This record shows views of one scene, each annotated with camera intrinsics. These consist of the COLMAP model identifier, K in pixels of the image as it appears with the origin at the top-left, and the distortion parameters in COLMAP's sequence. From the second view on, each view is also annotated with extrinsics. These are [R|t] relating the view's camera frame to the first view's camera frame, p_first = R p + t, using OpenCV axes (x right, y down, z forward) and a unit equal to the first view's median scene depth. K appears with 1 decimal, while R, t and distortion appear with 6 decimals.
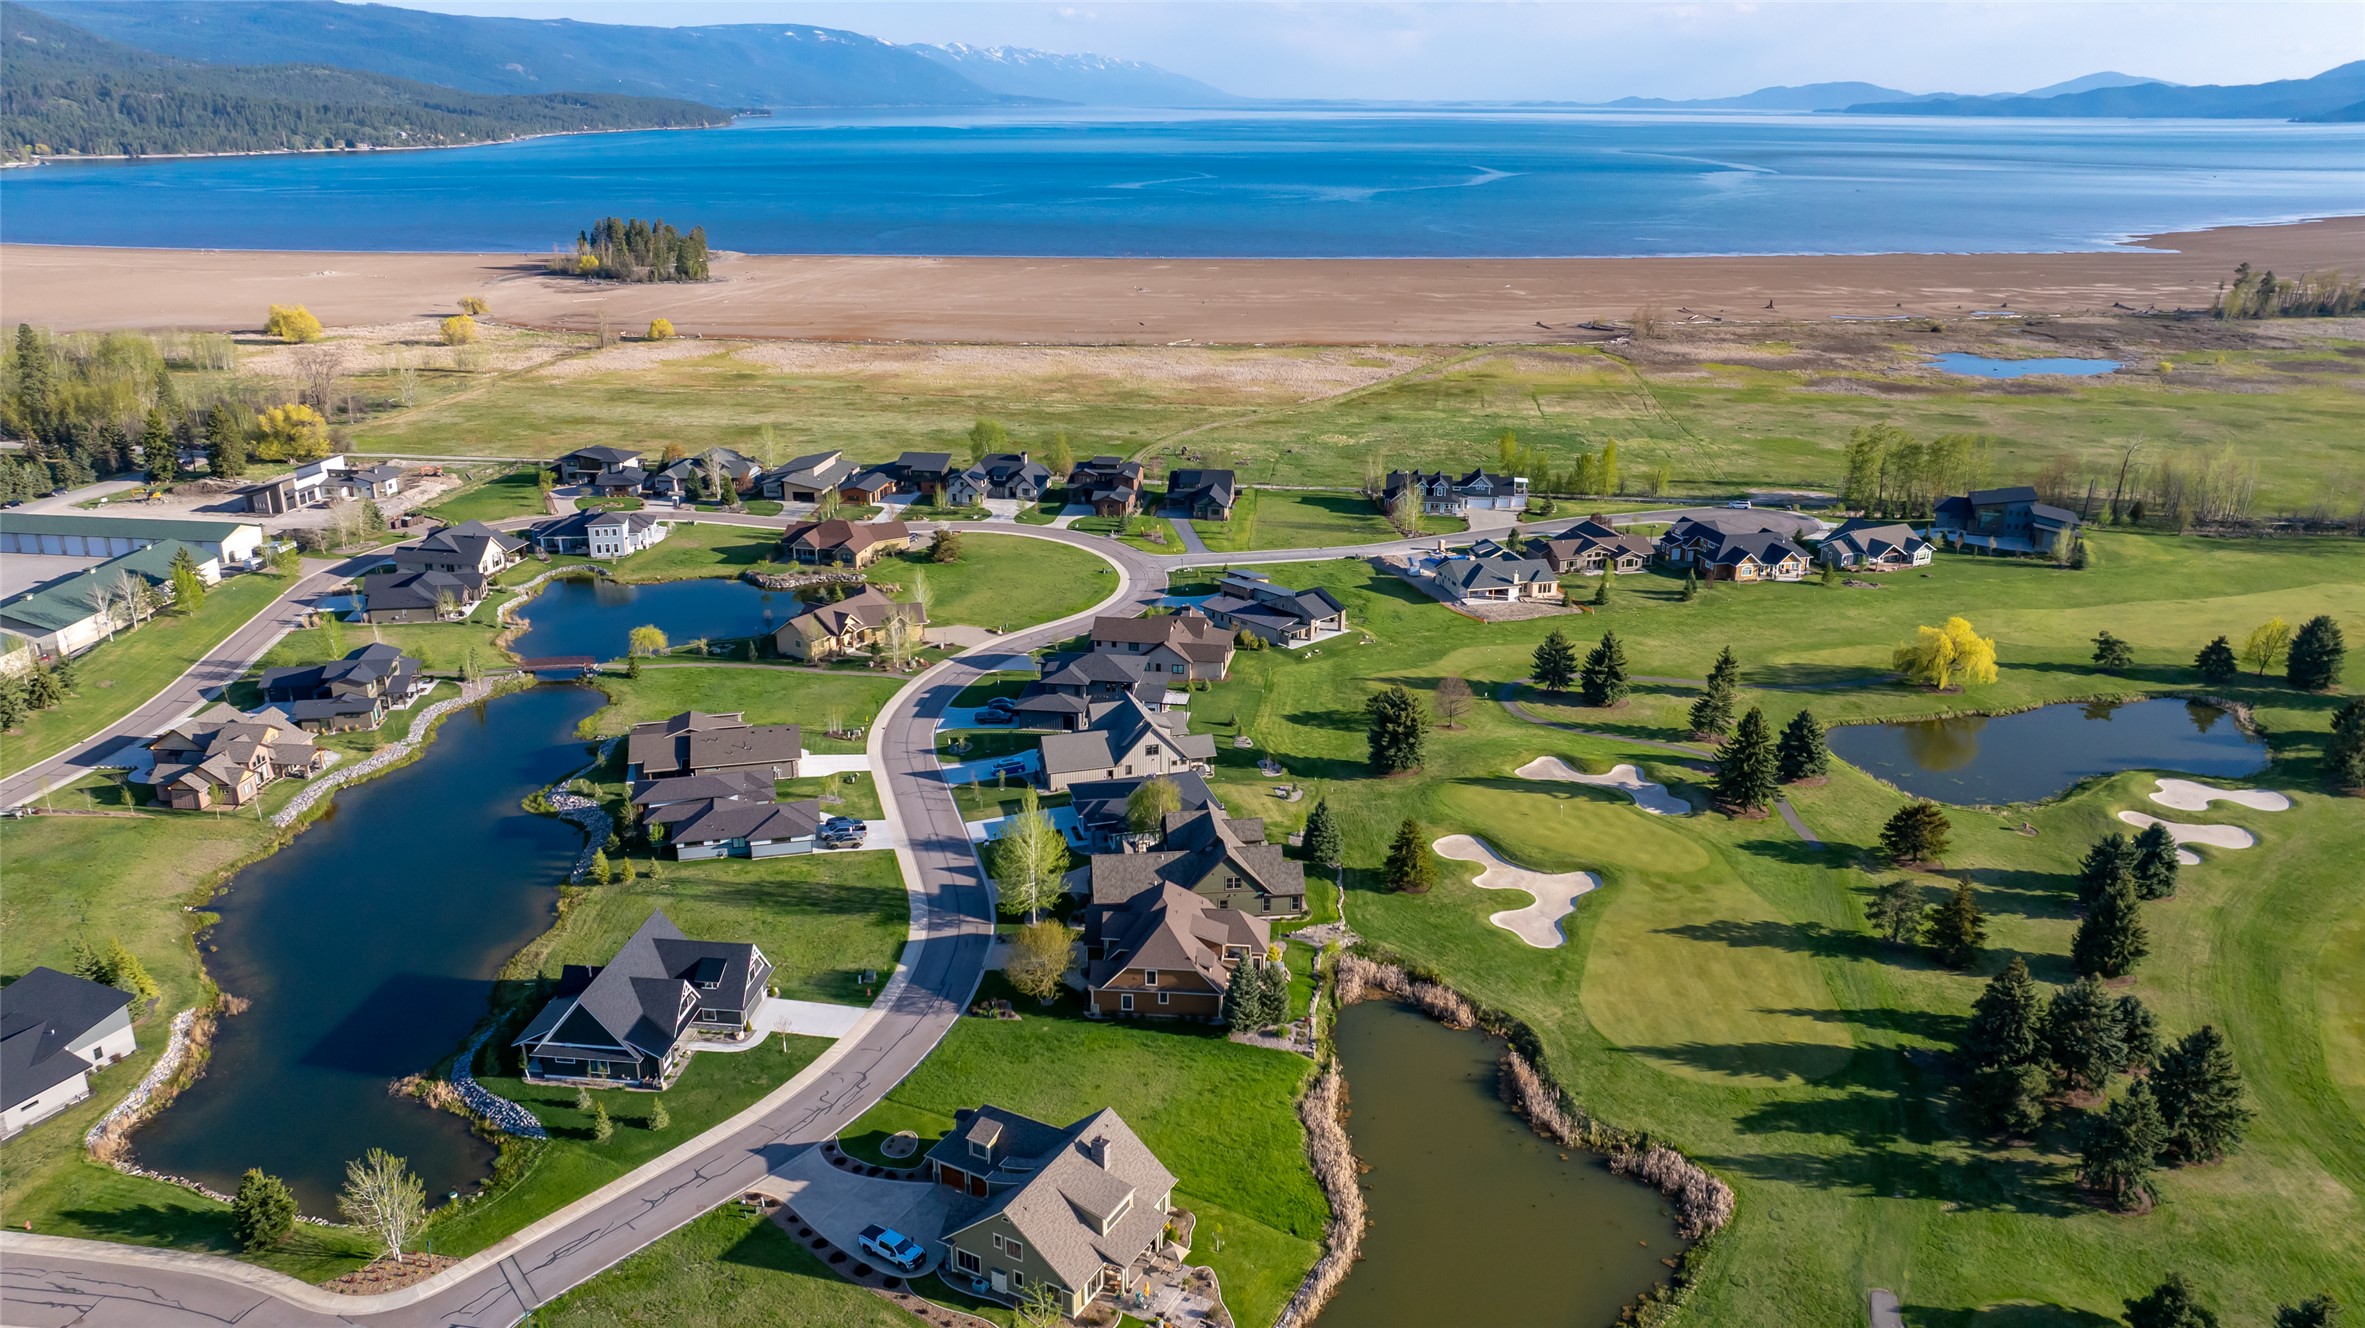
lens RADIAL K [[1663.7, 0, 1190.7], [0, 1663.7, 657.7], [0, 0, 1]] dist [-0.008980, -0.034256]
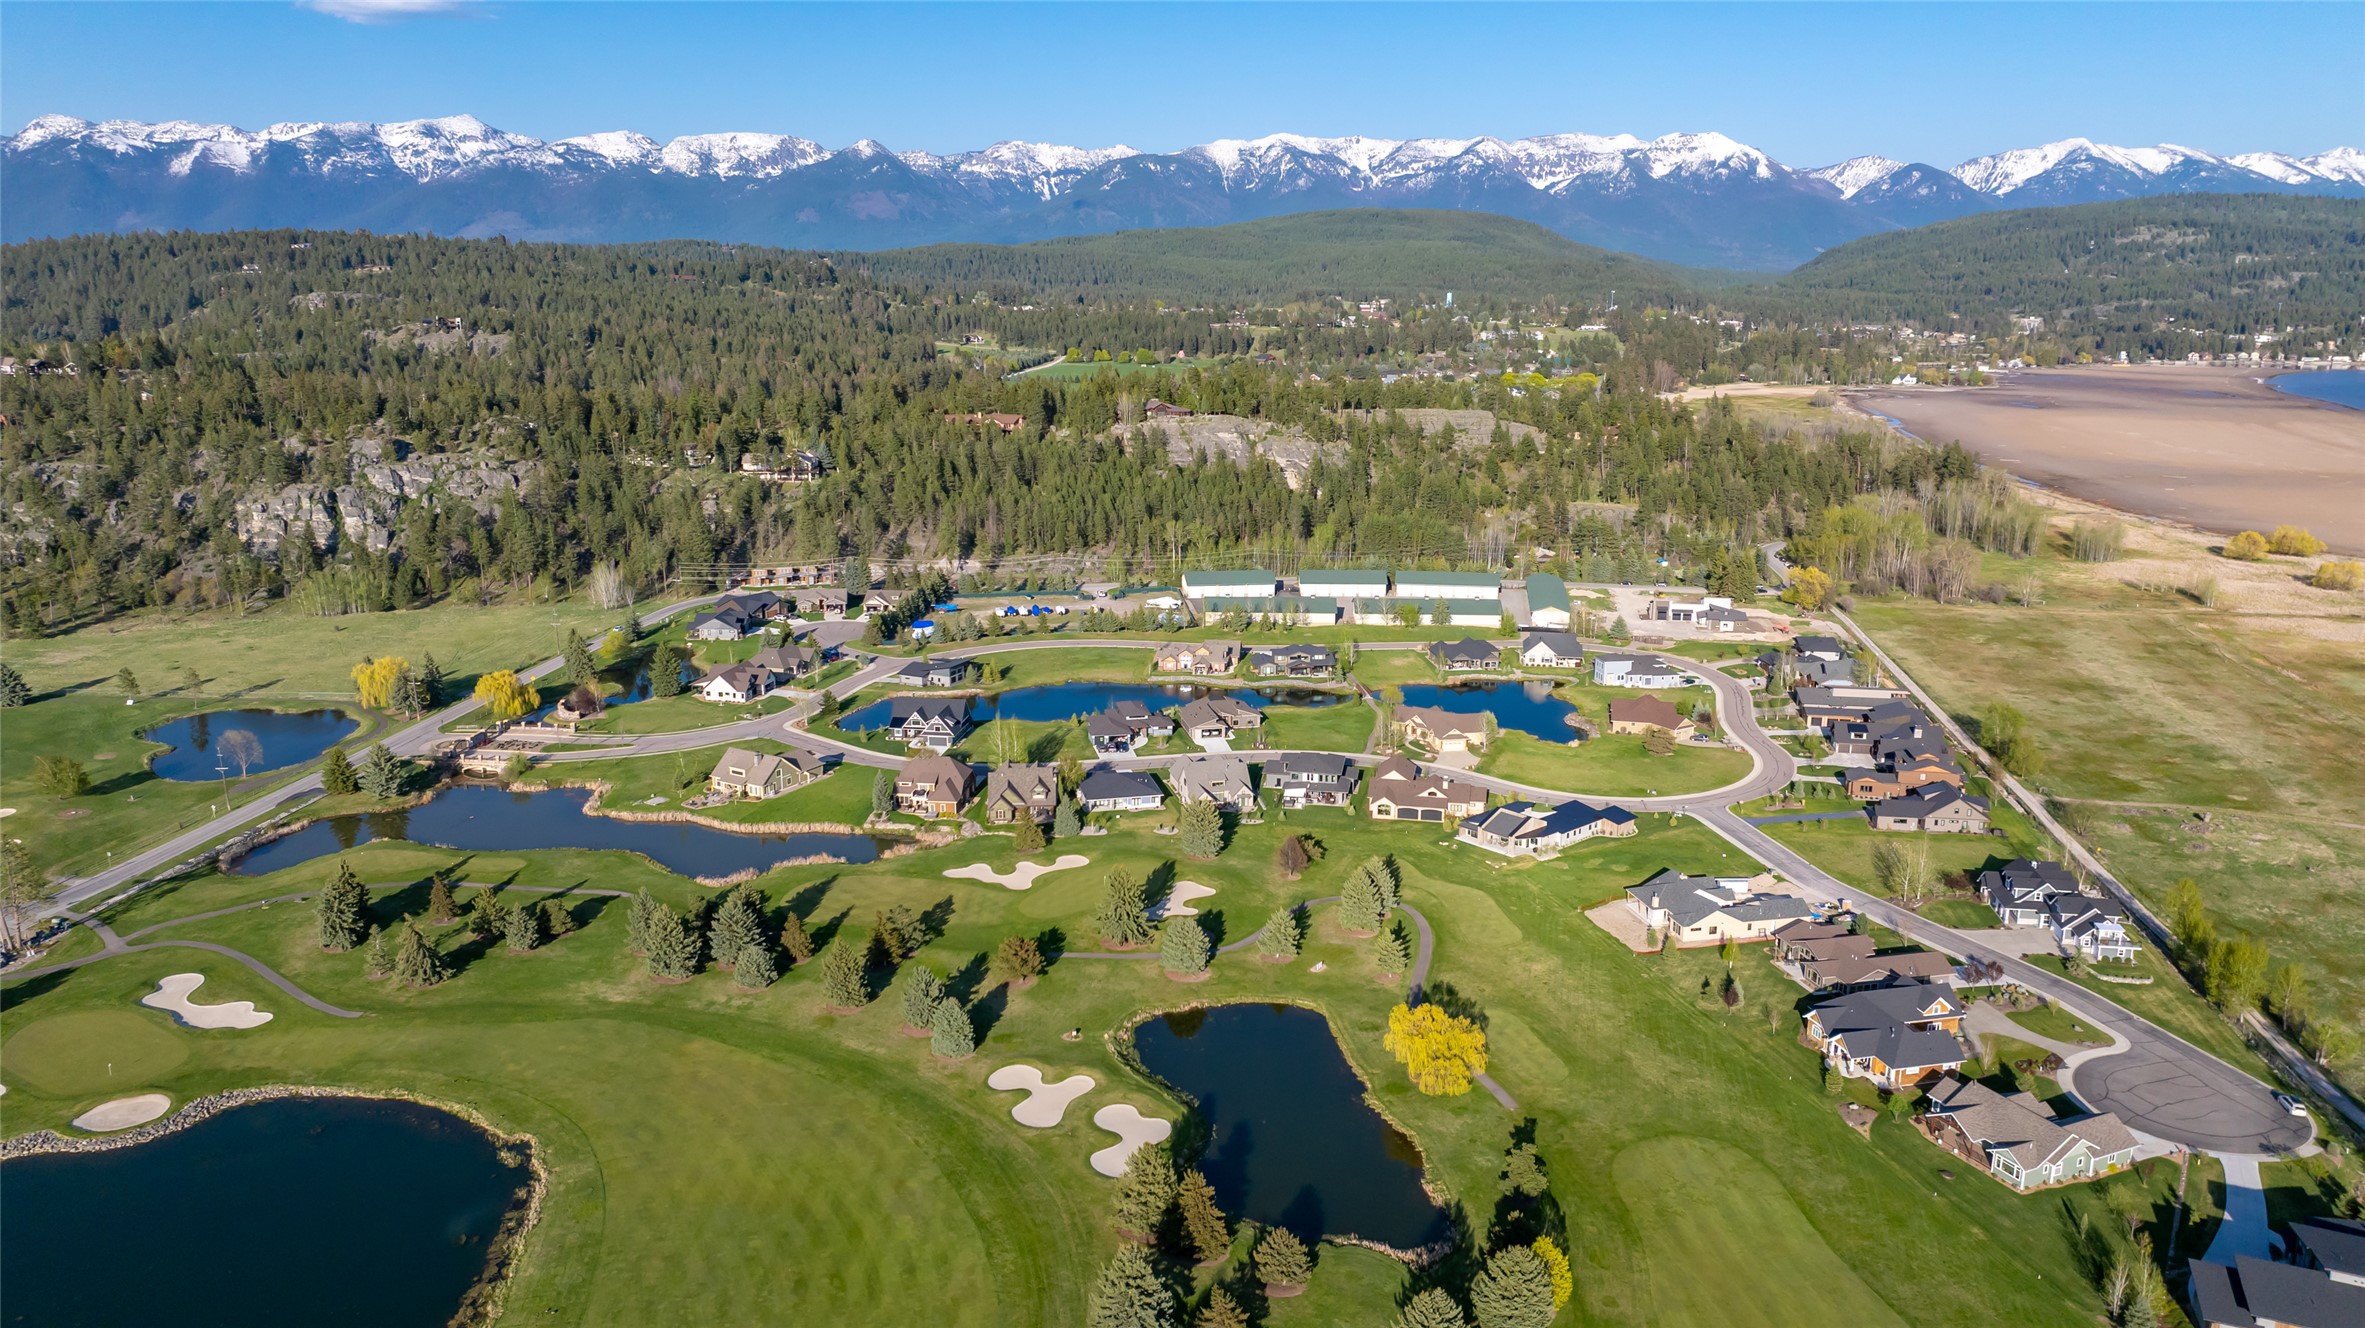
lens RADIAL K [[1661.9, 0, 1186.8], [0, 1661.9, 669.0], [0, 0, 1]] dist [-0.041568, 0.046484]
pose [[-0.035388, 0.233872, -0.971623, 1.027943], [-0.322298, 0.917614, 0.232611, -0.285474], [0.945977, 0.321384, 0.042904, 0.604130]]
